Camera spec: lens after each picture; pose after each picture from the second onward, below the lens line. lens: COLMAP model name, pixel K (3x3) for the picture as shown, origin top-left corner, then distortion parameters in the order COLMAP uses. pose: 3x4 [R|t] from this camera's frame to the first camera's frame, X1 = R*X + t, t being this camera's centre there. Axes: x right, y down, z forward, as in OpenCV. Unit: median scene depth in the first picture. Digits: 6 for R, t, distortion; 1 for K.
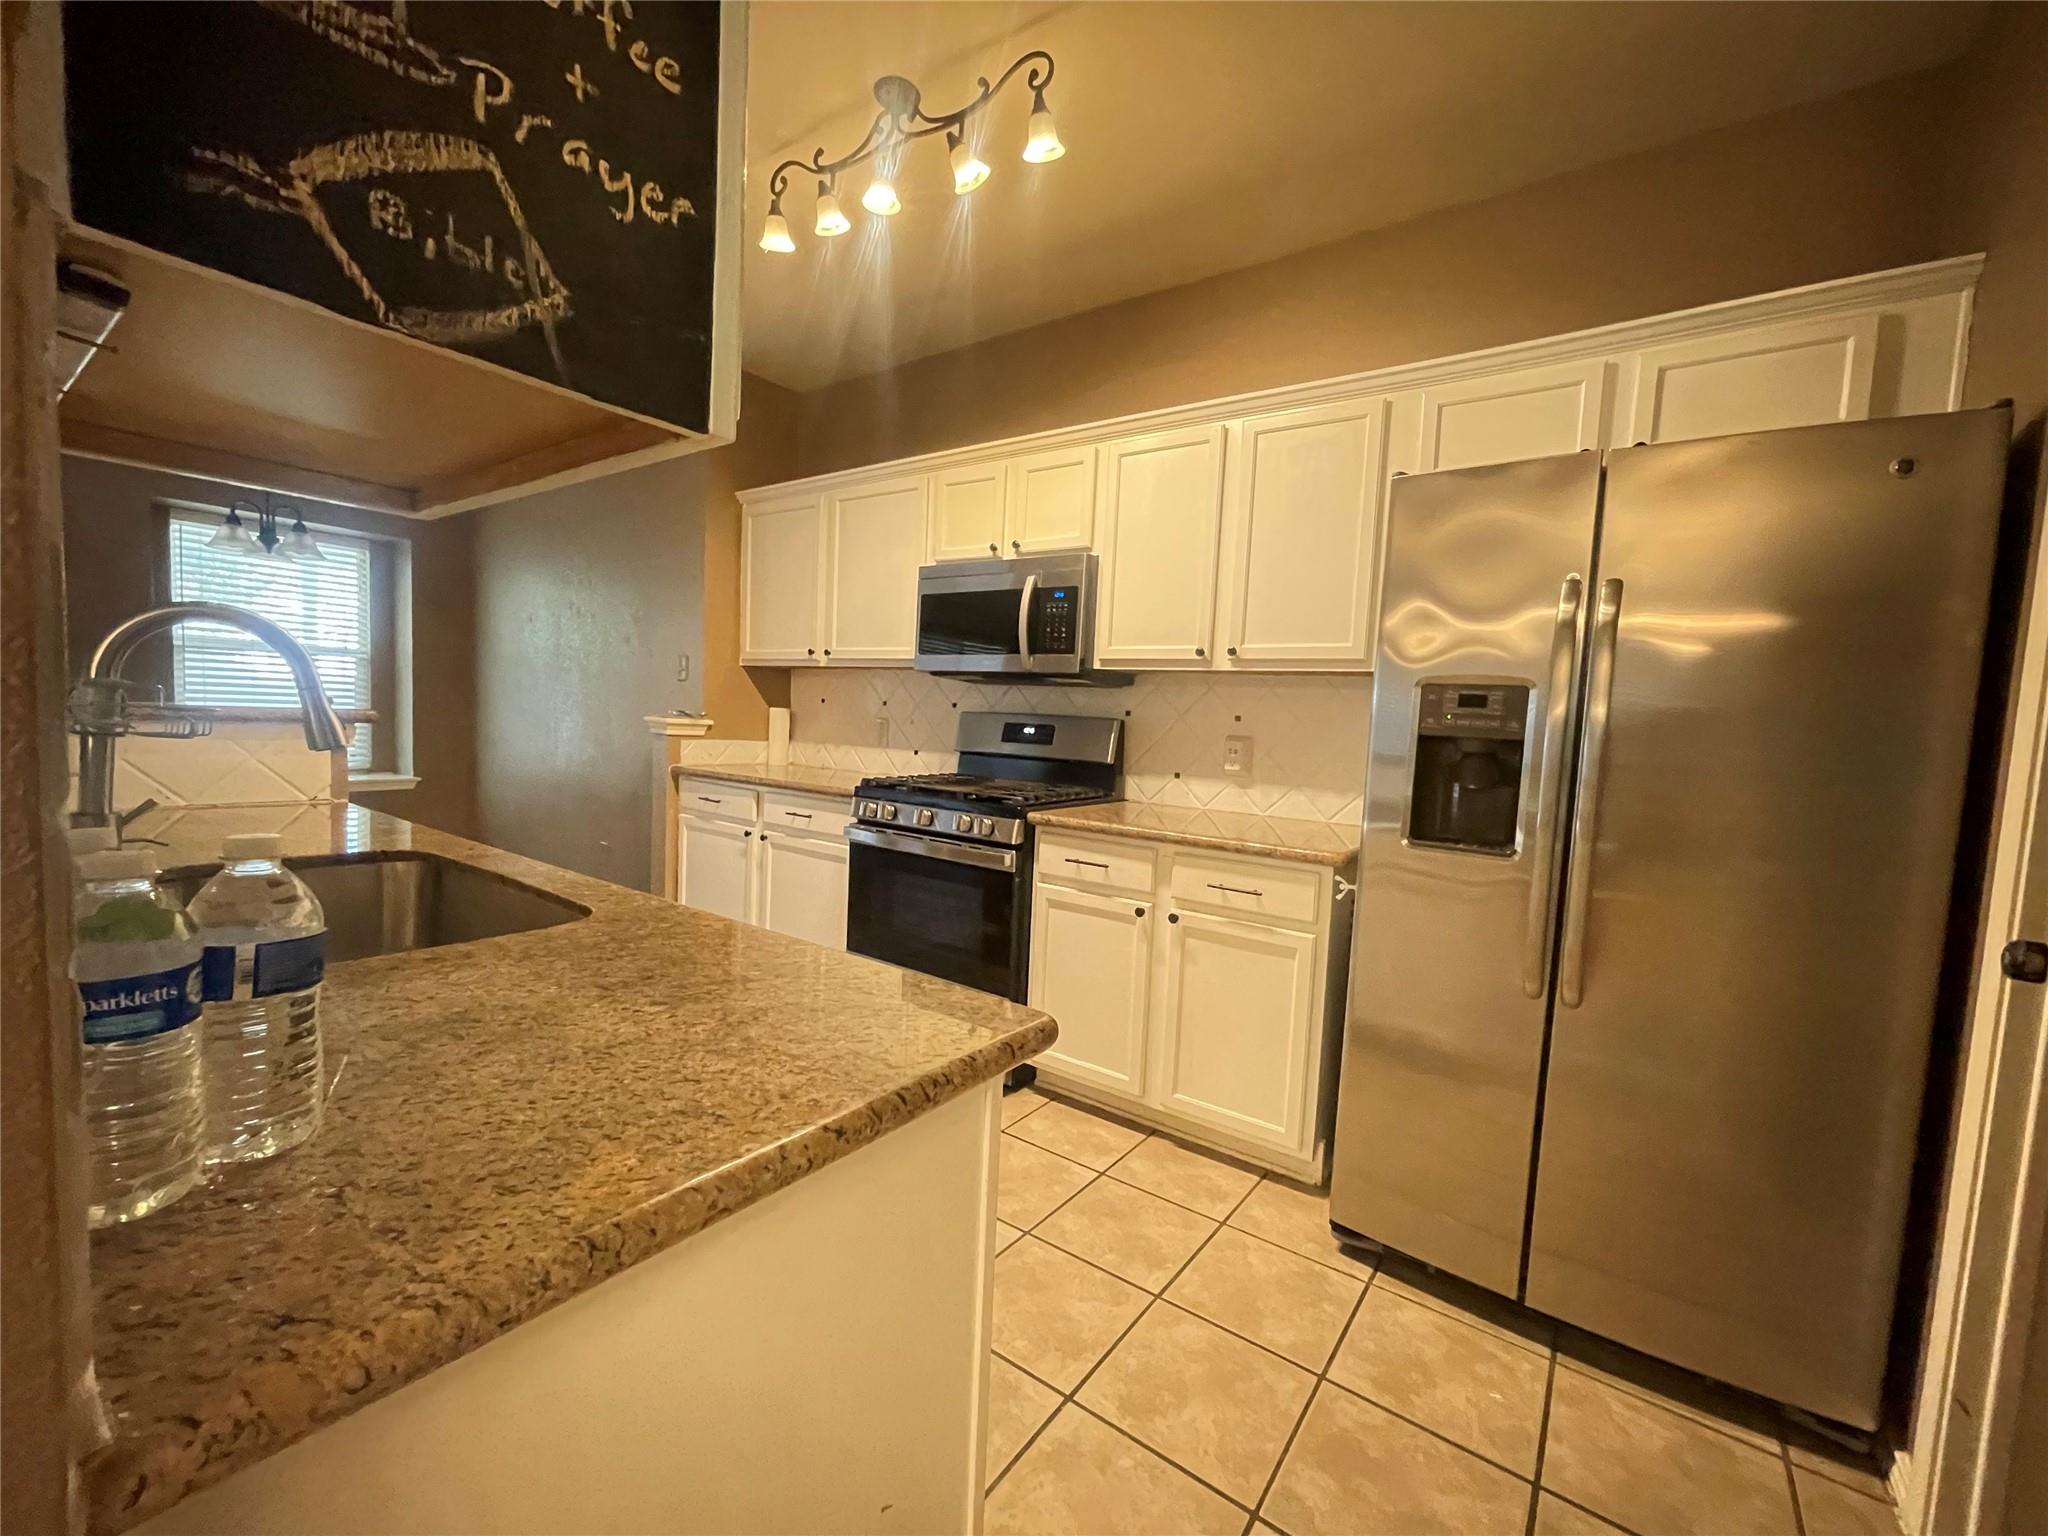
lens RADIAL K [[834.2, 0, 1024.0], [0, 834.2, 770.7], [0, 0, 1]] dist [-0.002037, 0.001125]
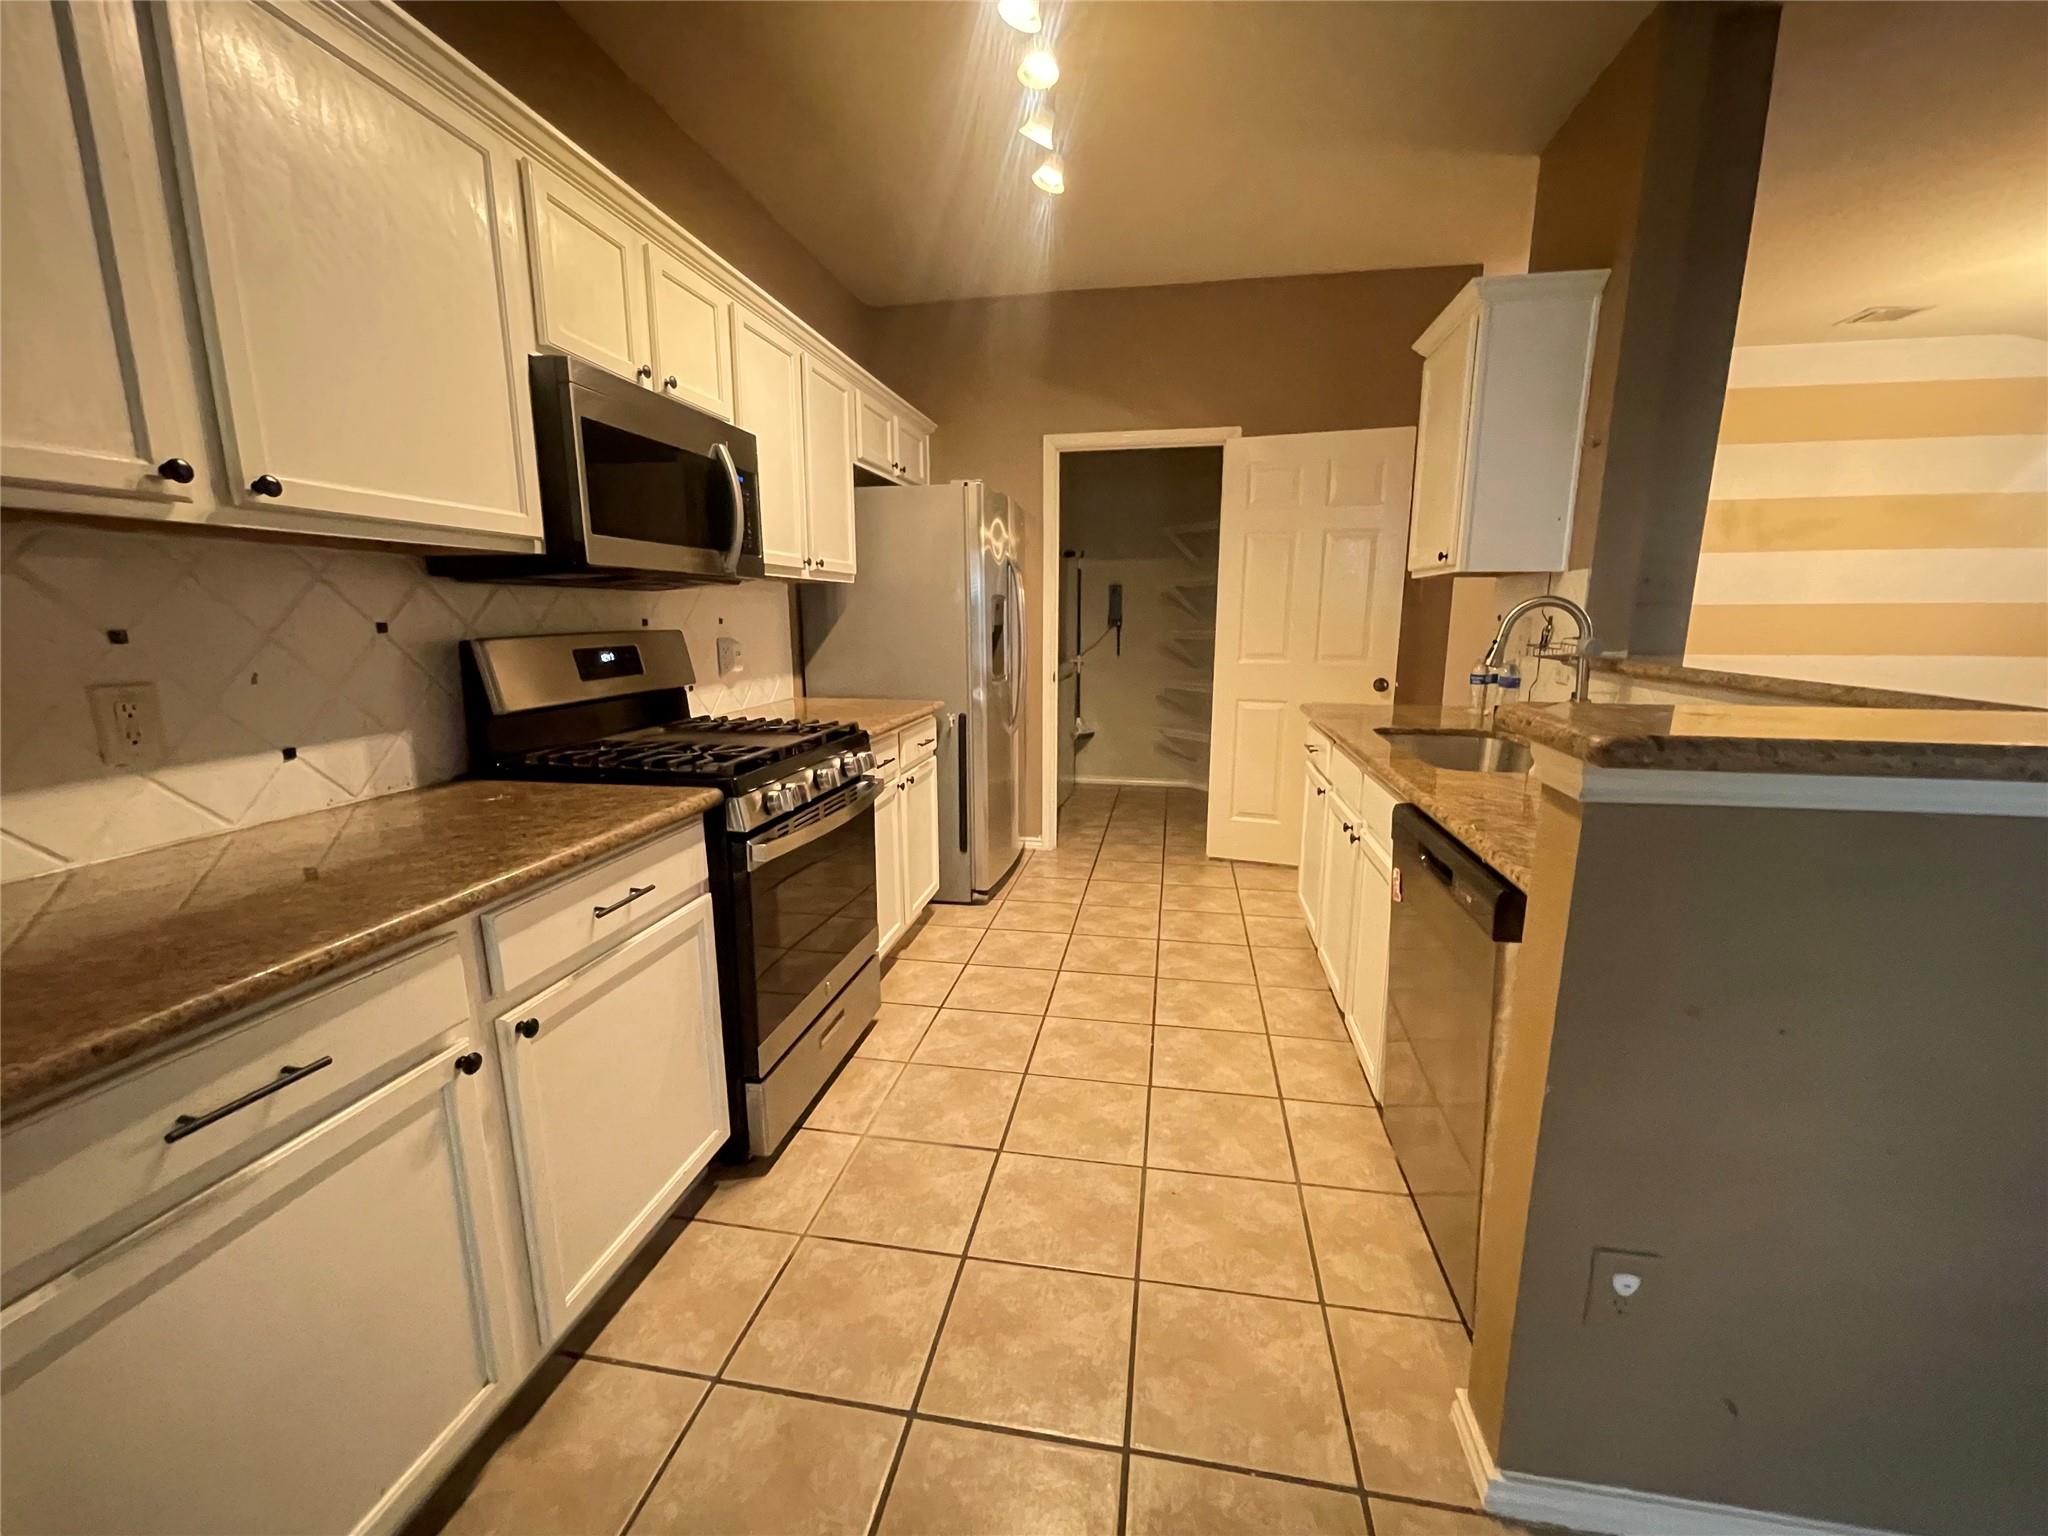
lens RADIAL K [[834.2, 0, 1023.4], [0, 834.2, 770.0], [0, 0, 1]] dist [-0.002037, 0.001125]
pose [[-0.436207, -0.216745, 0.873353, -0.744948], [0.043199, 0.964394, 0.260916, -0.121802], [-0.898809, 0.151541, -0.411312, 0.997603]]
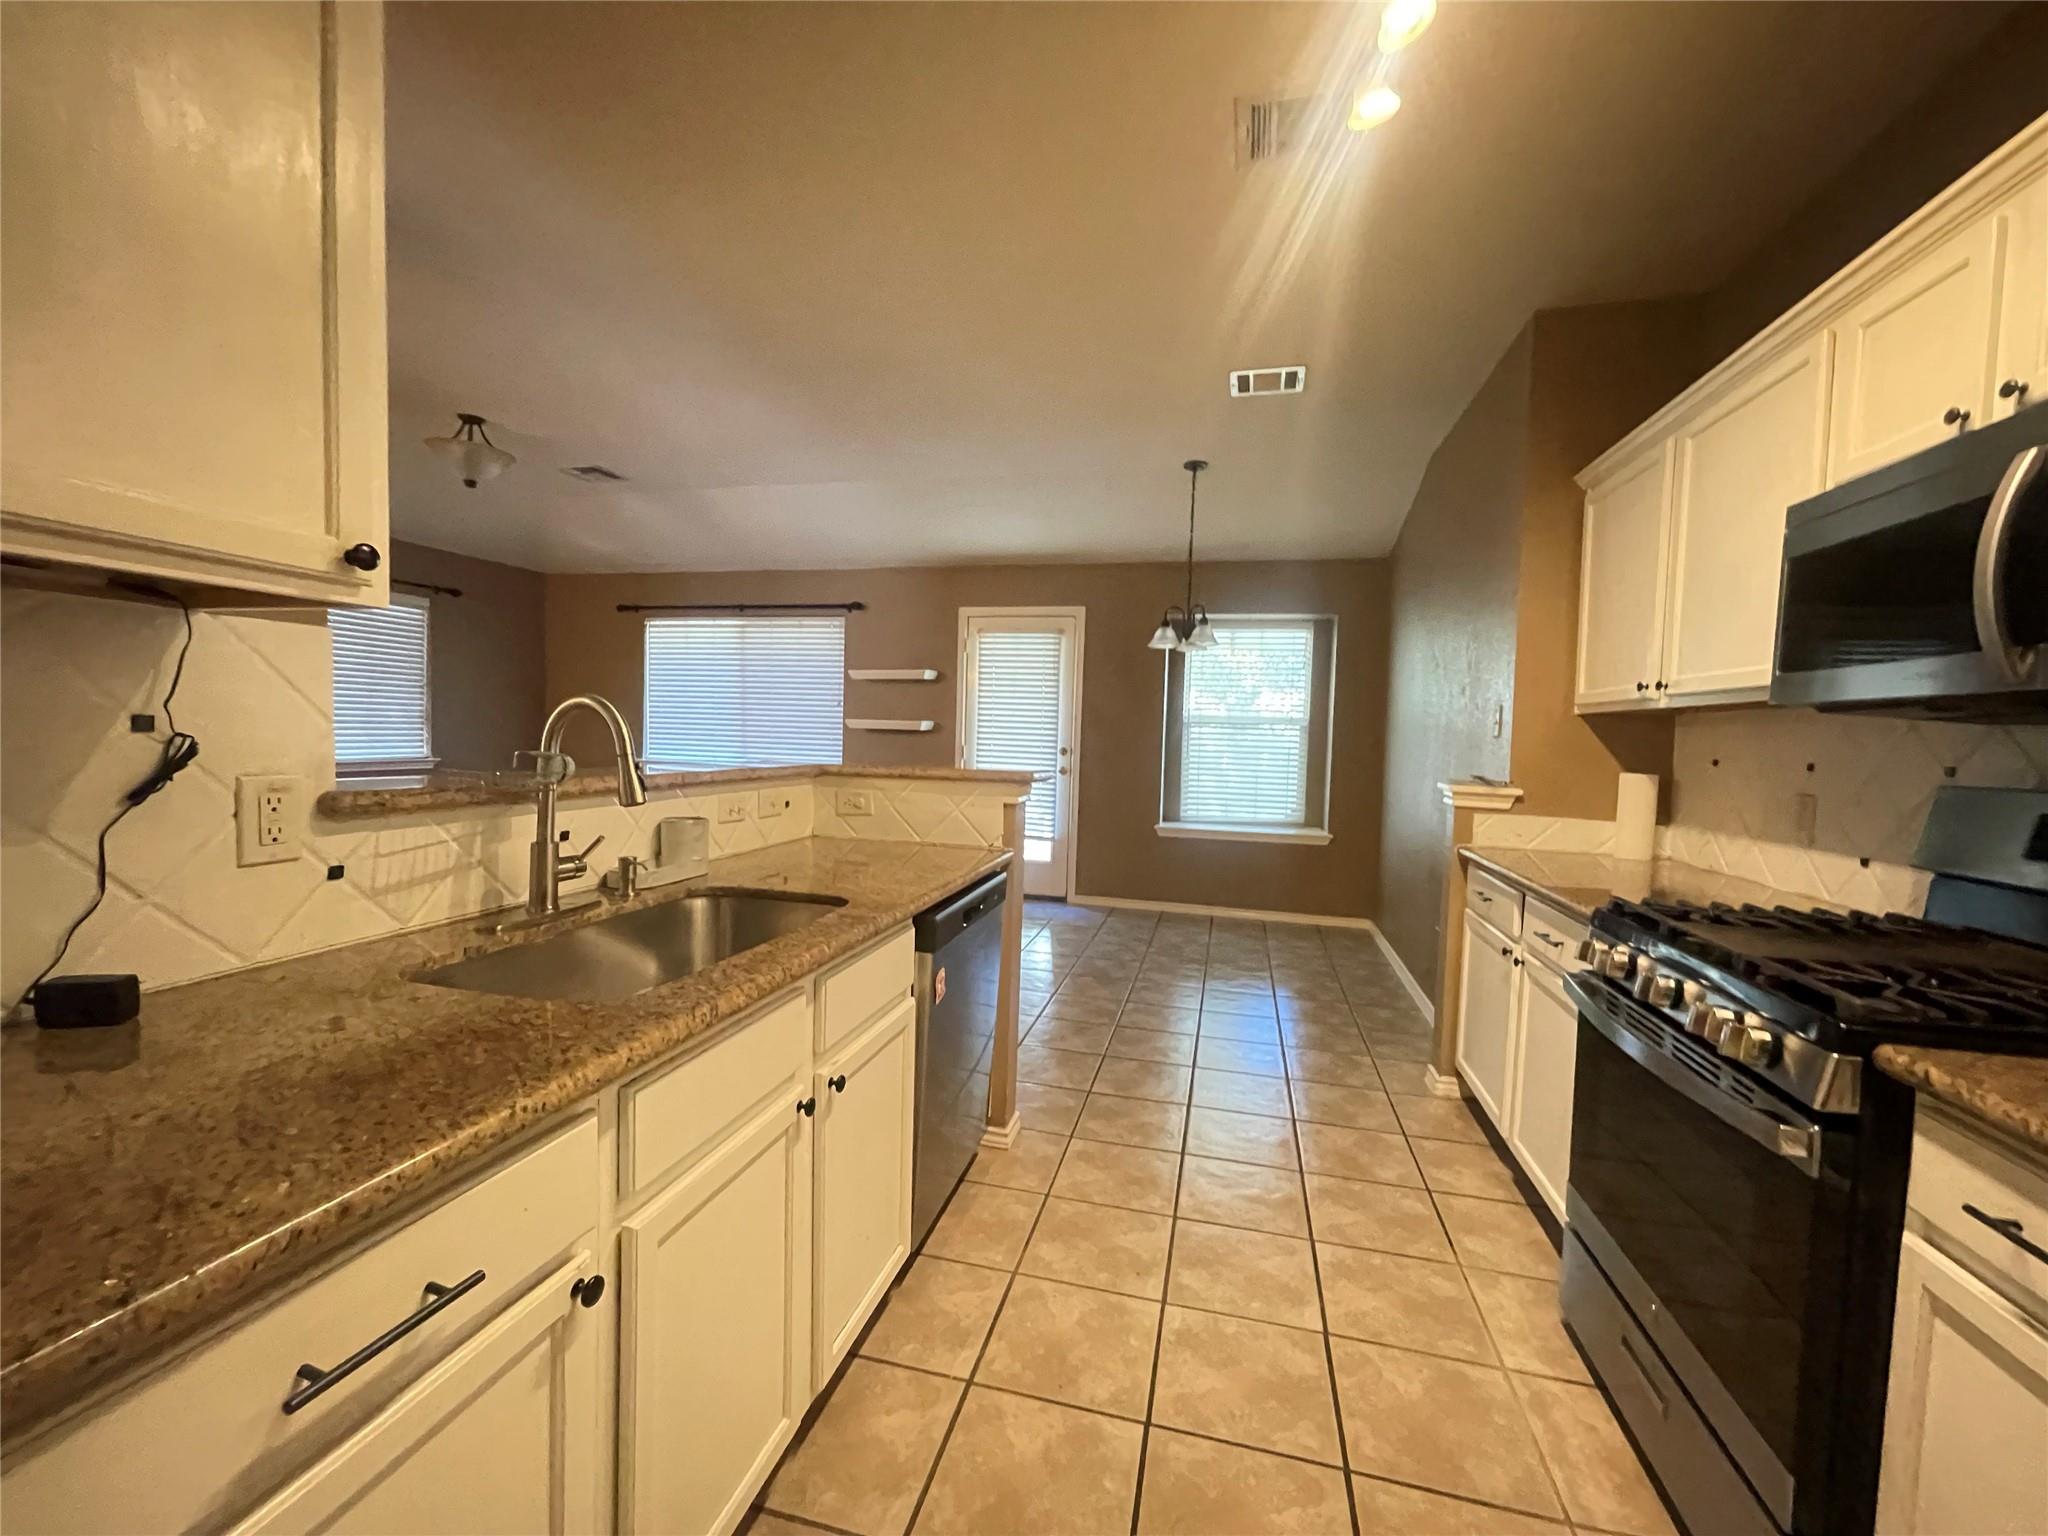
lens RADIAL K [[834.2, 0, 1024.4], [0, 834.2, 774.0], [0, 0, 1]] dist [-0.002037, 0.001125]
pose [[0.374754, 0.010685, -0.927063, 0.179403], [-0.074879, 0.997016, -0.018777, -0.032939], [0.924096, 0.076454, 0.374436, 0.378957]]
